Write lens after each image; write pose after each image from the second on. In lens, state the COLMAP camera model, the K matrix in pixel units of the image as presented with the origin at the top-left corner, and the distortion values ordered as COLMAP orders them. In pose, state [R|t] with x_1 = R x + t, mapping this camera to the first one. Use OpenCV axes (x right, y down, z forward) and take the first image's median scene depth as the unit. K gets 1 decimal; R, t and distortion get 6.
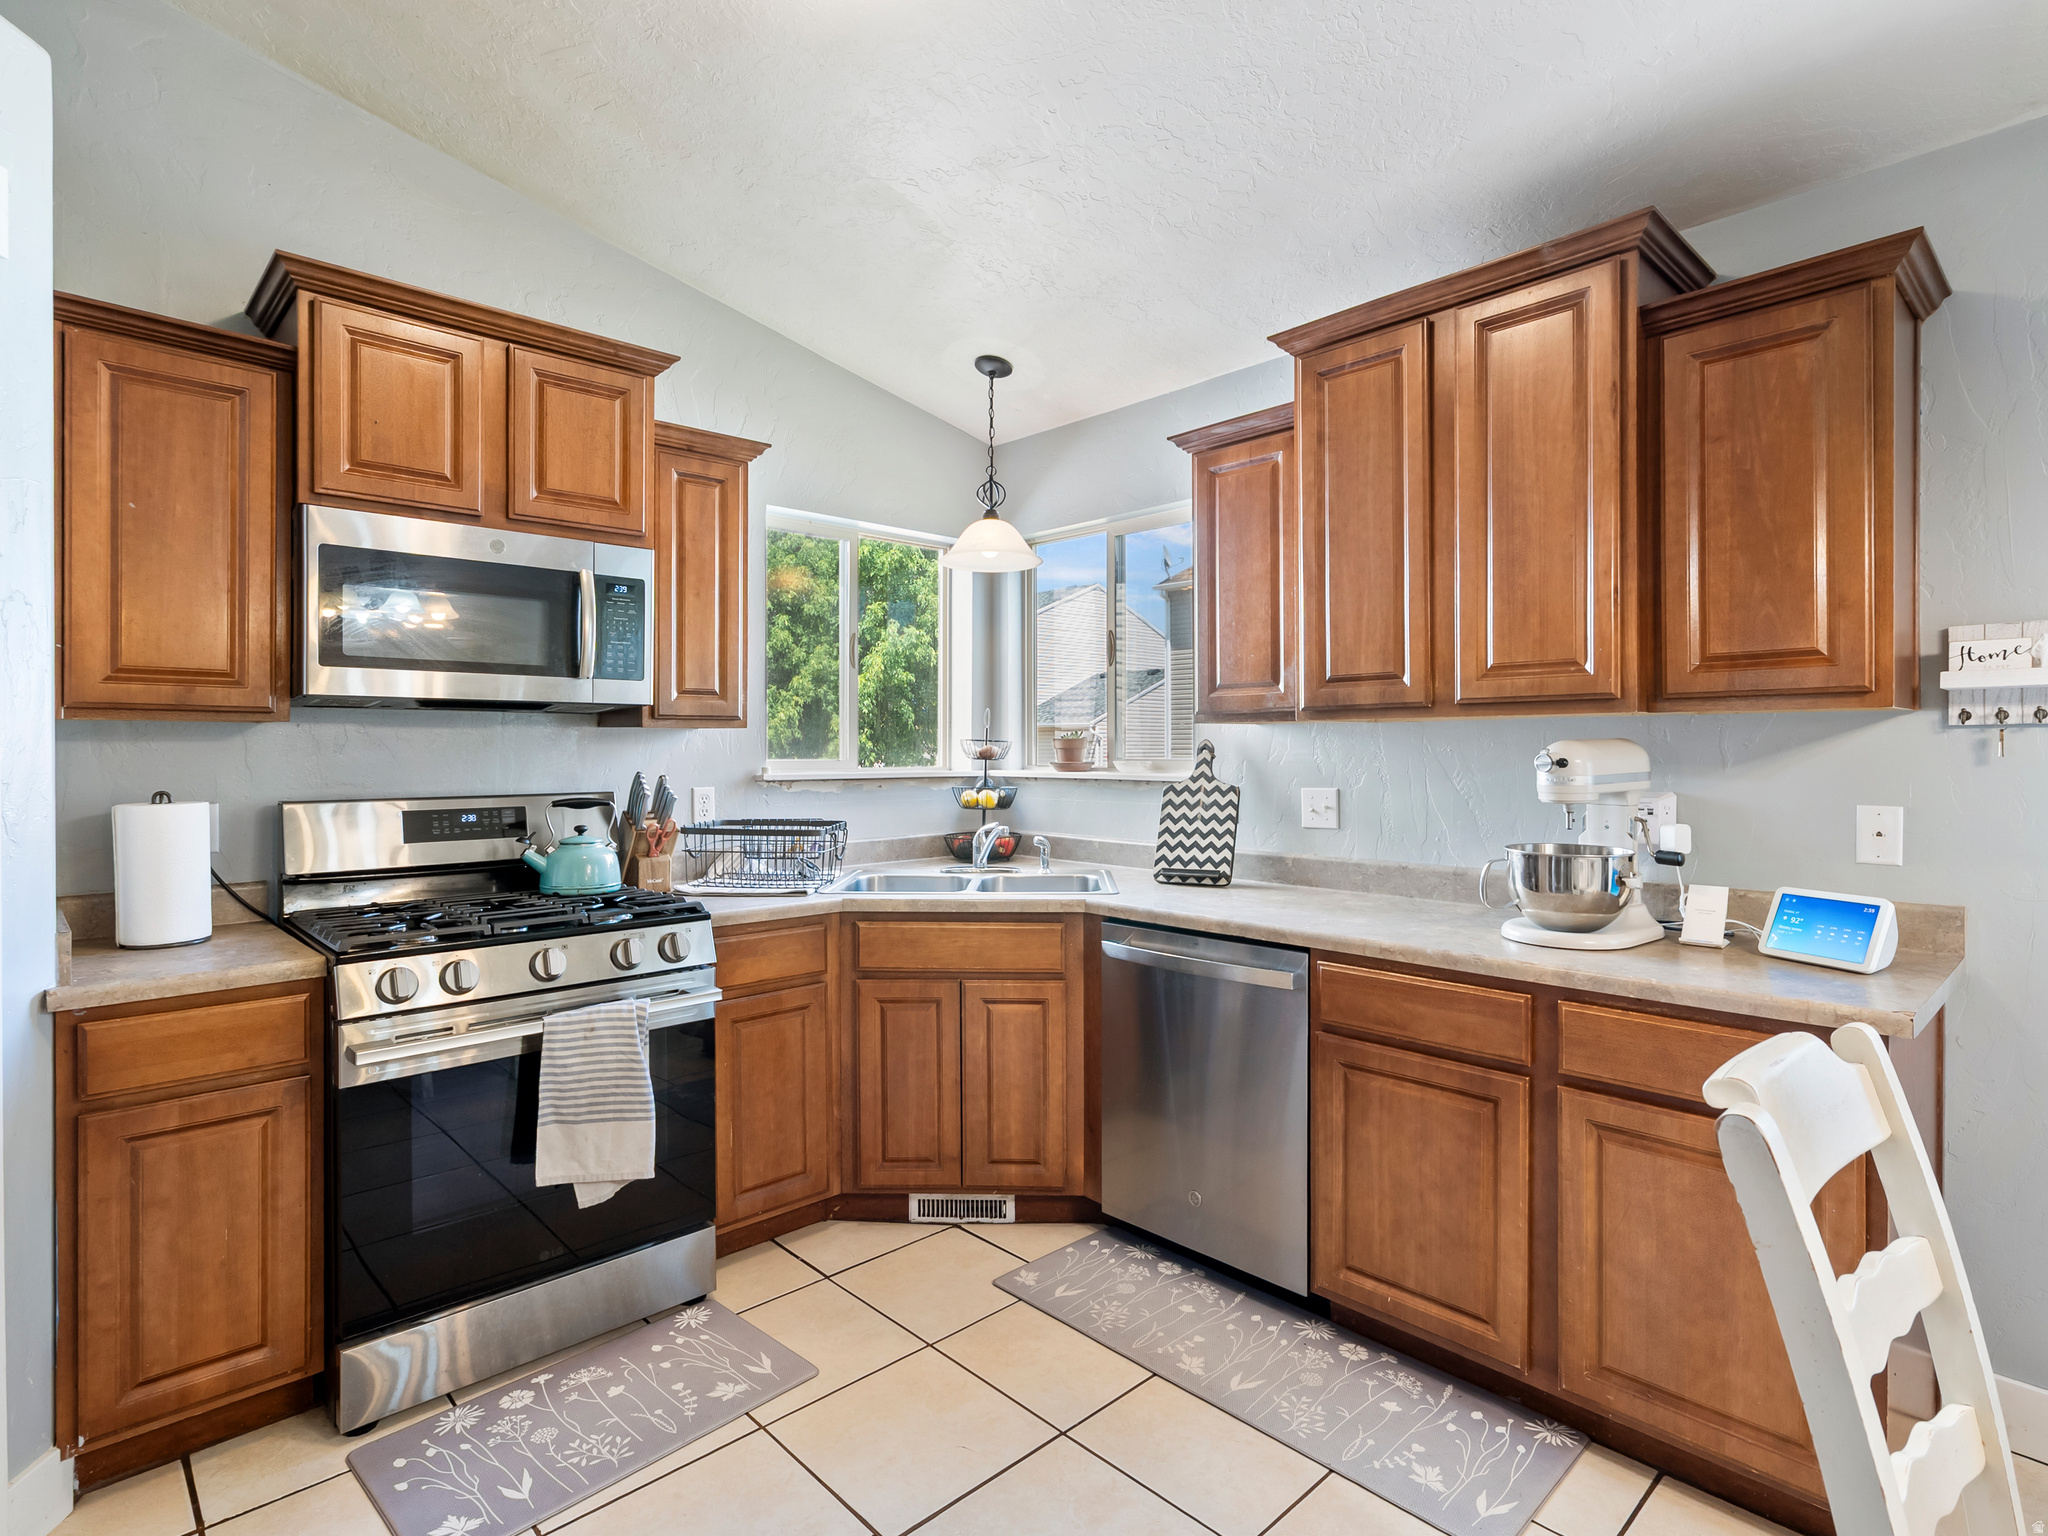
lens RADIAL K [[1059.4, 0, 1021.4], [0, 1059.4, 749.1], [0, 0, 1]] dist [-0.002274, 0.000948]
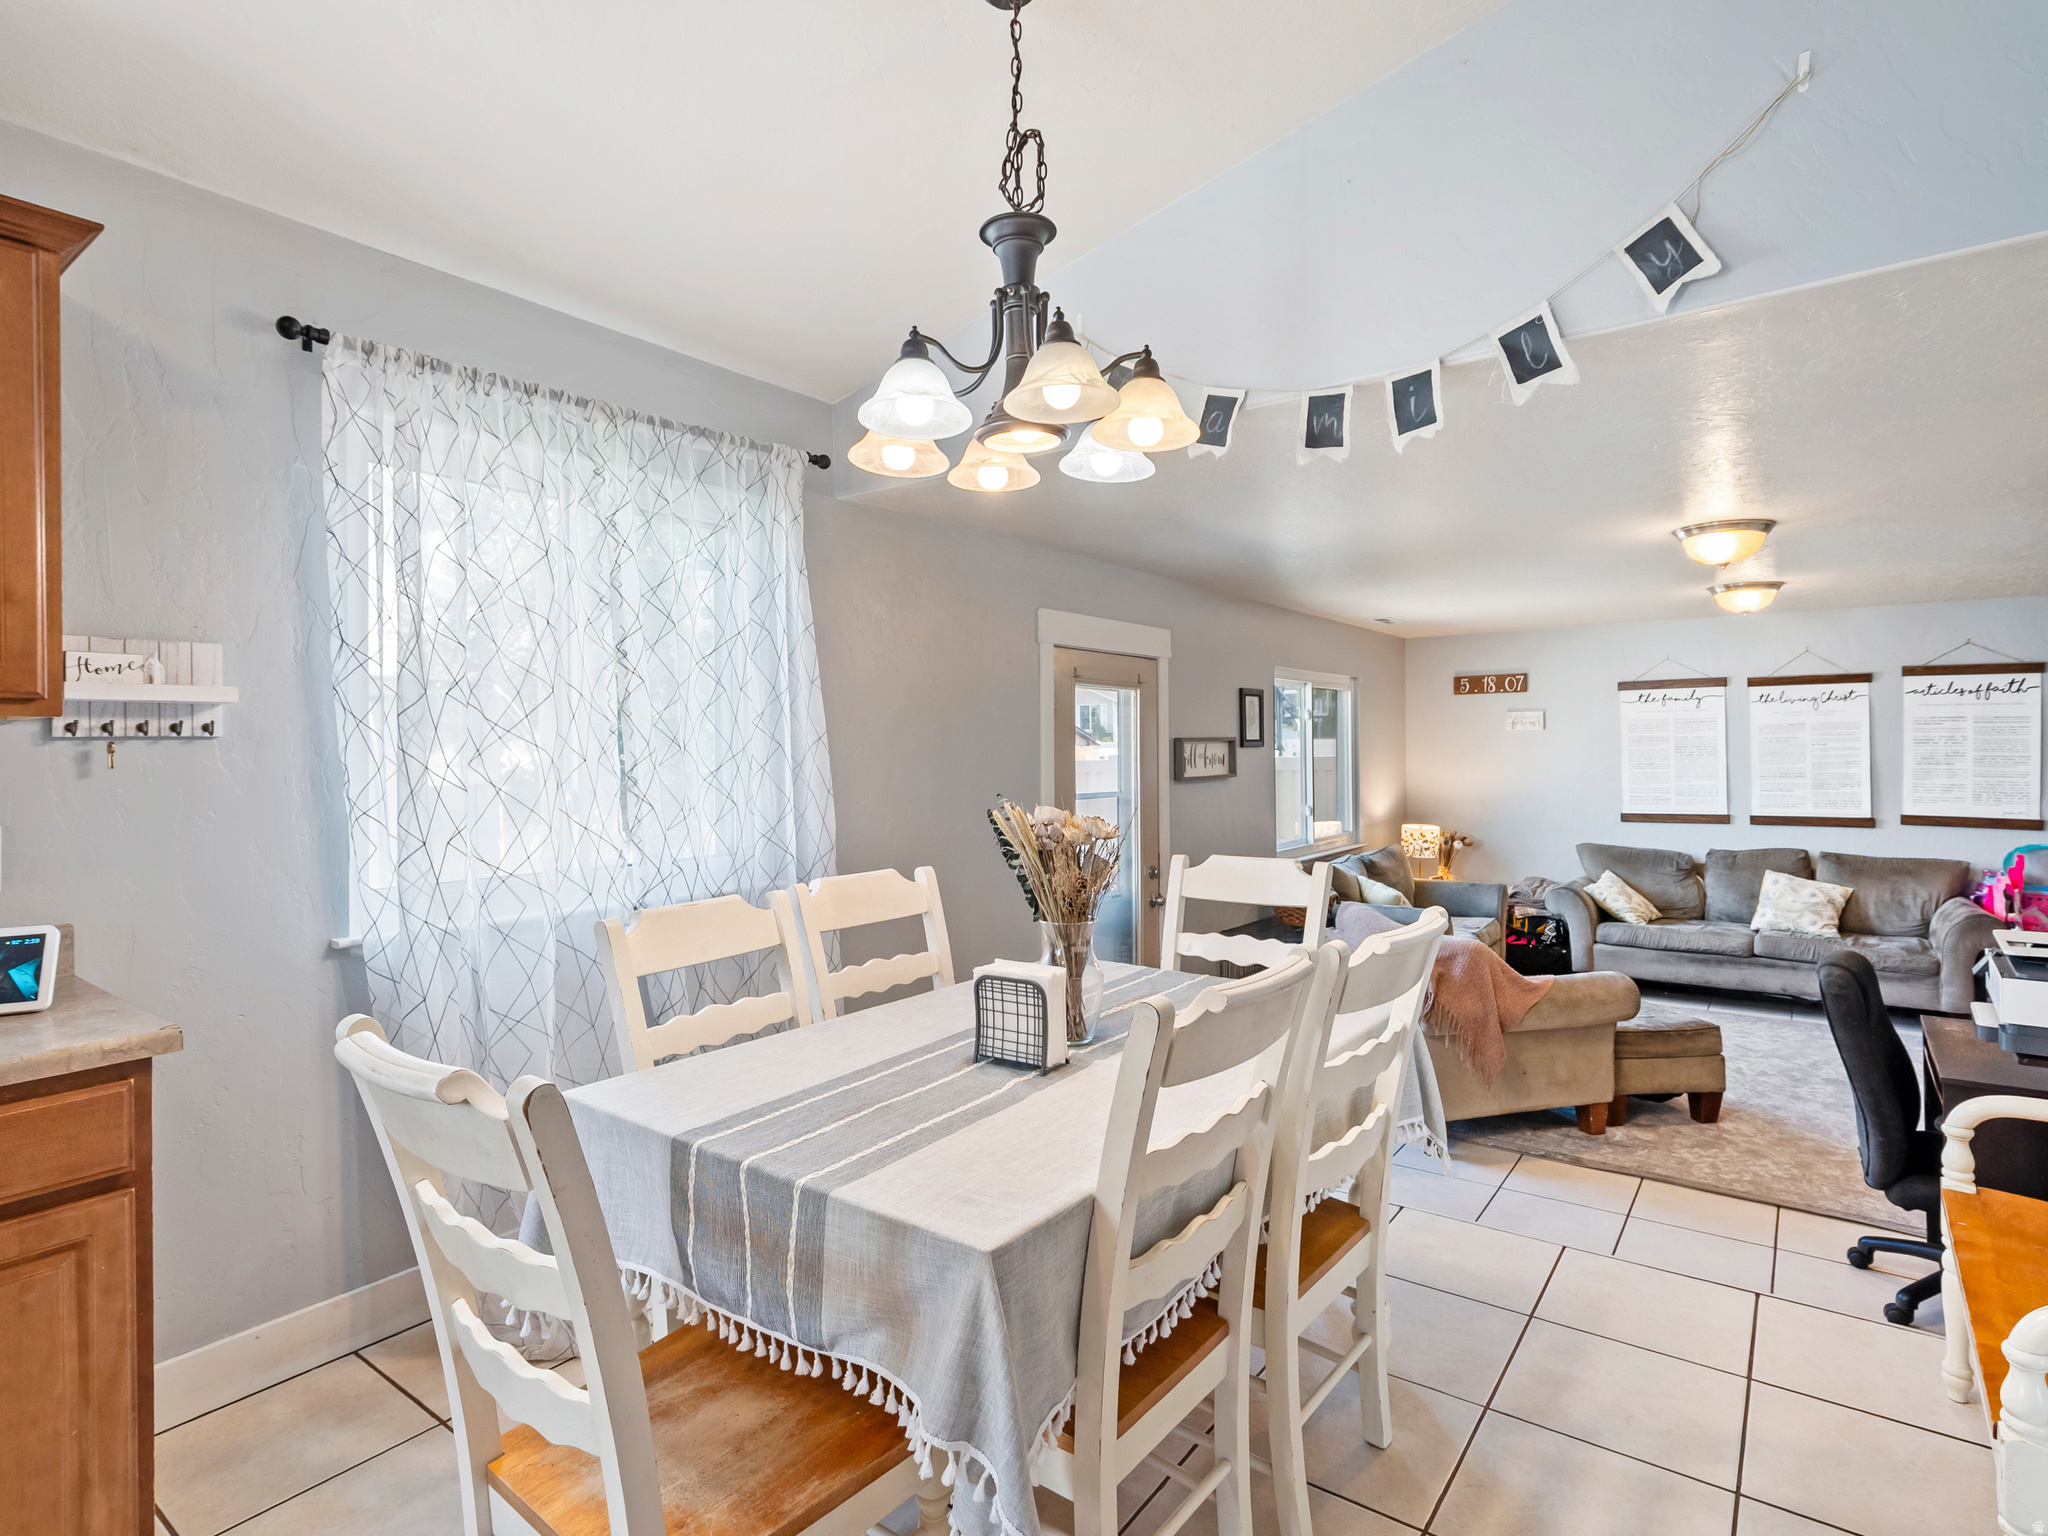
lens RADIAL K [[1069.3, 0, 1021.9], [0, 1069.3, 740.9], [0, 0, 1]] dist [0.000786, 0.003279]
pose [[-0.179047, 0.010434, 0.983785, -0.214455], [0.011645, 0.999896, -0.008485, -0.000472], [-0.983772, 0.009937, -0.179150, 0.282353]]
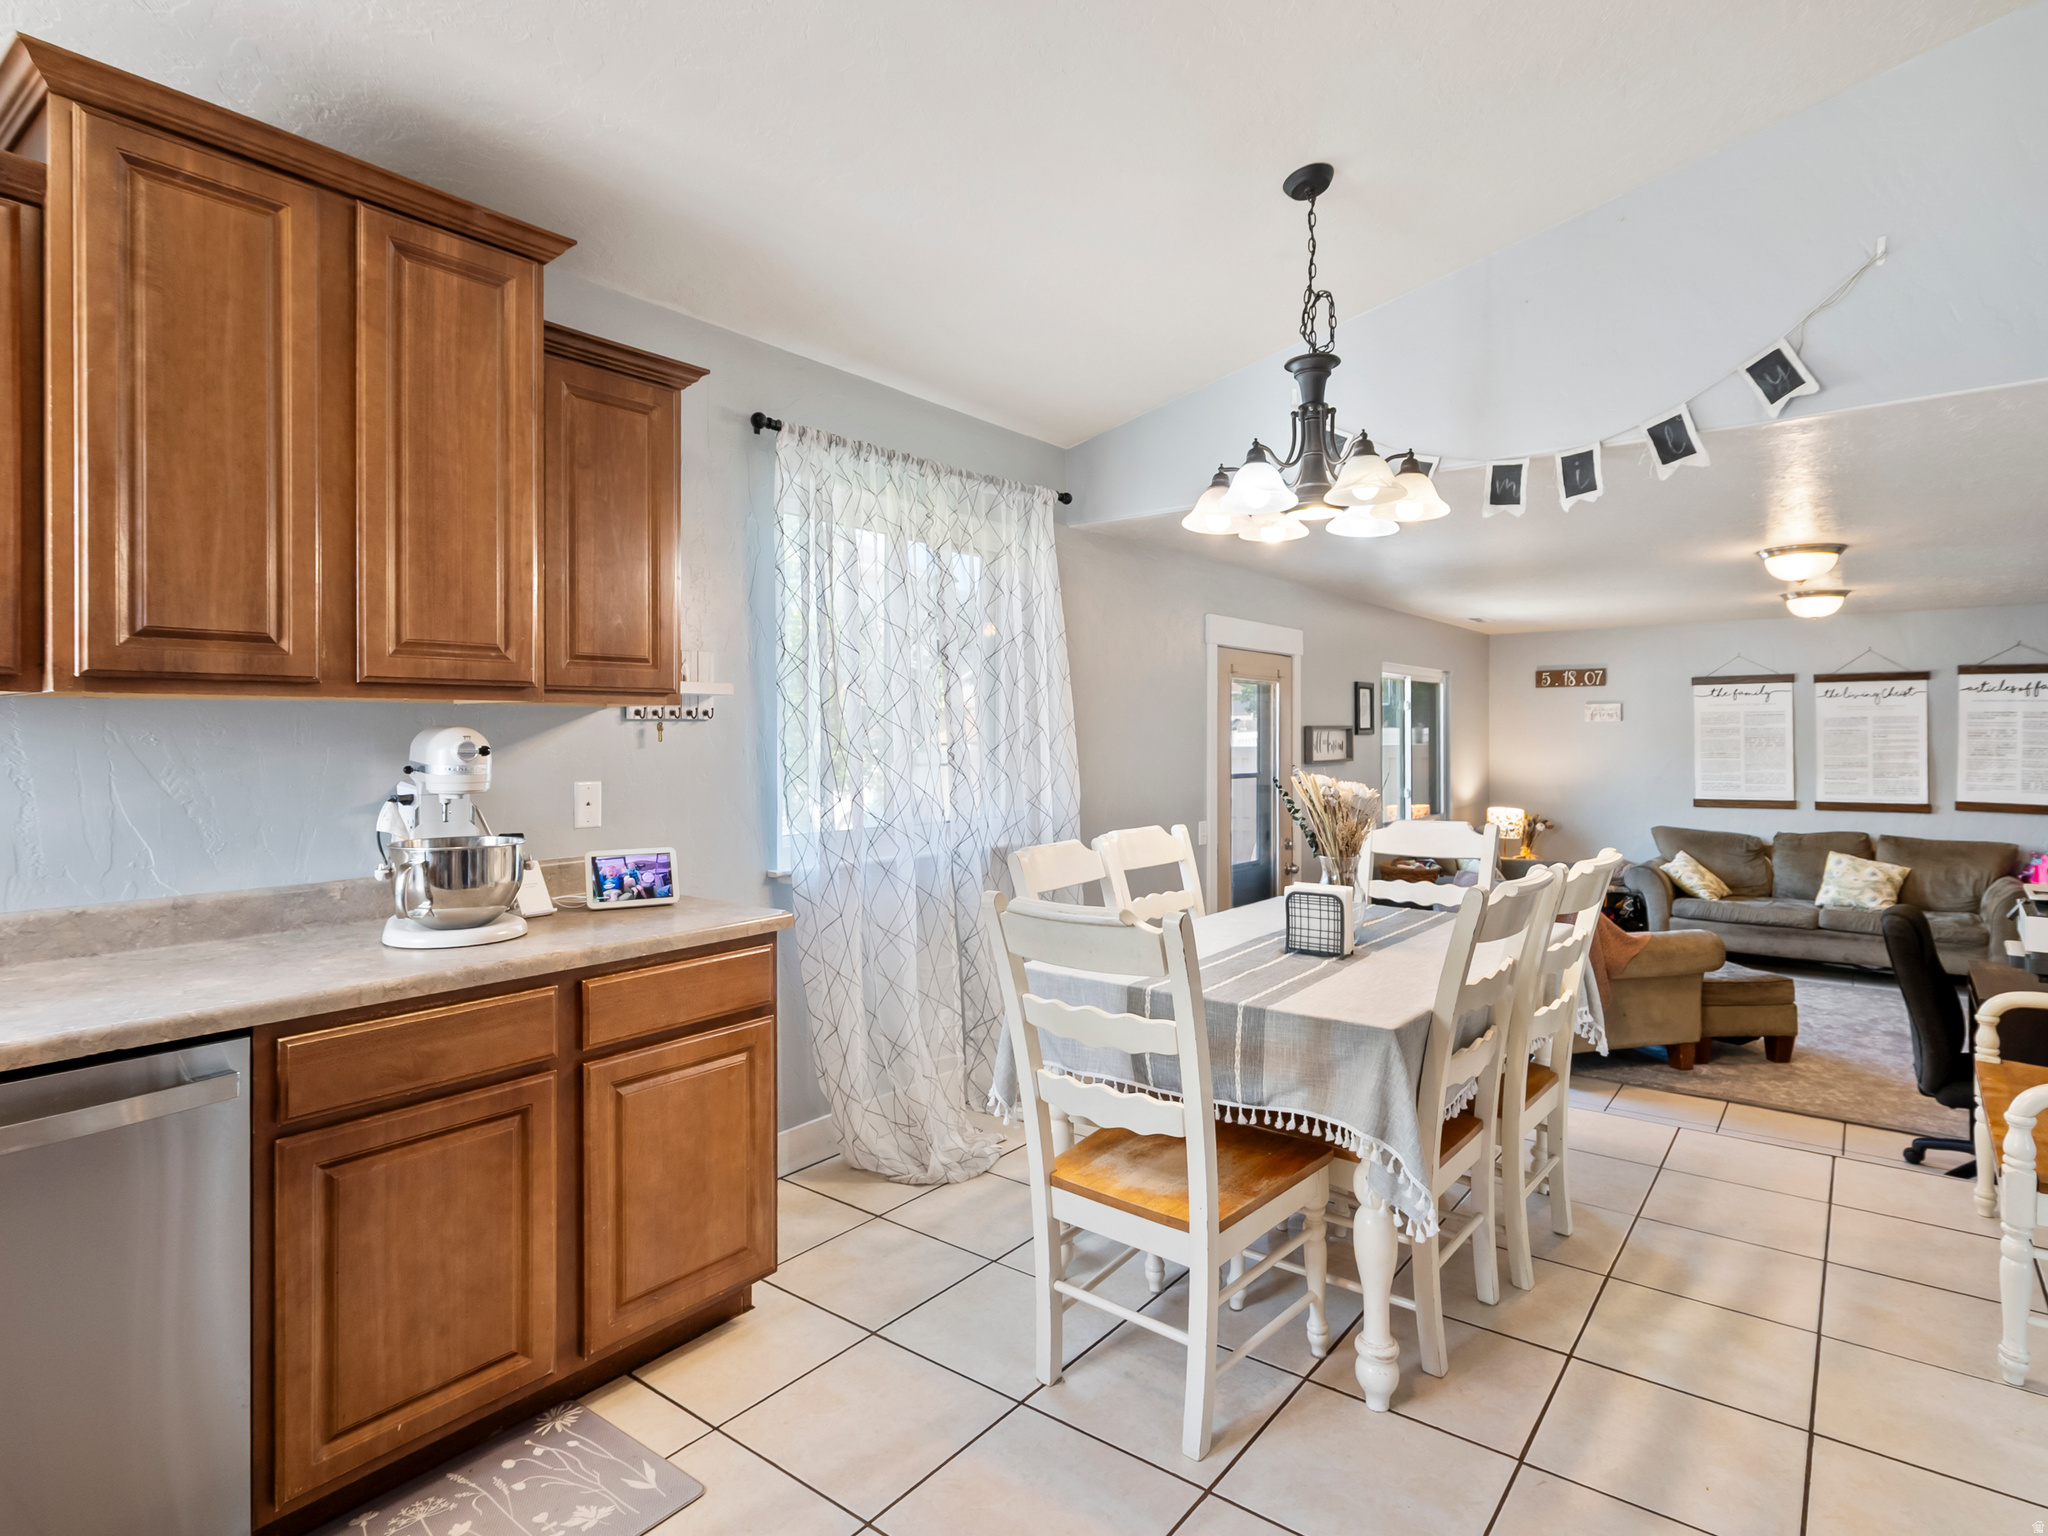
lens RADIAL K [[1098.1, 0, 1038.2], [0, 1098.1, 728.9], [0, 0, 1]] dist [0.002186, 0.004226]
pose [[-0.168974, 0.007568, 0.985591, -0.546432], [0.003474, 0.999969, -0.007082, 0.001720], [-0.985614, 0.002227, -0.168996, 0.654293]]
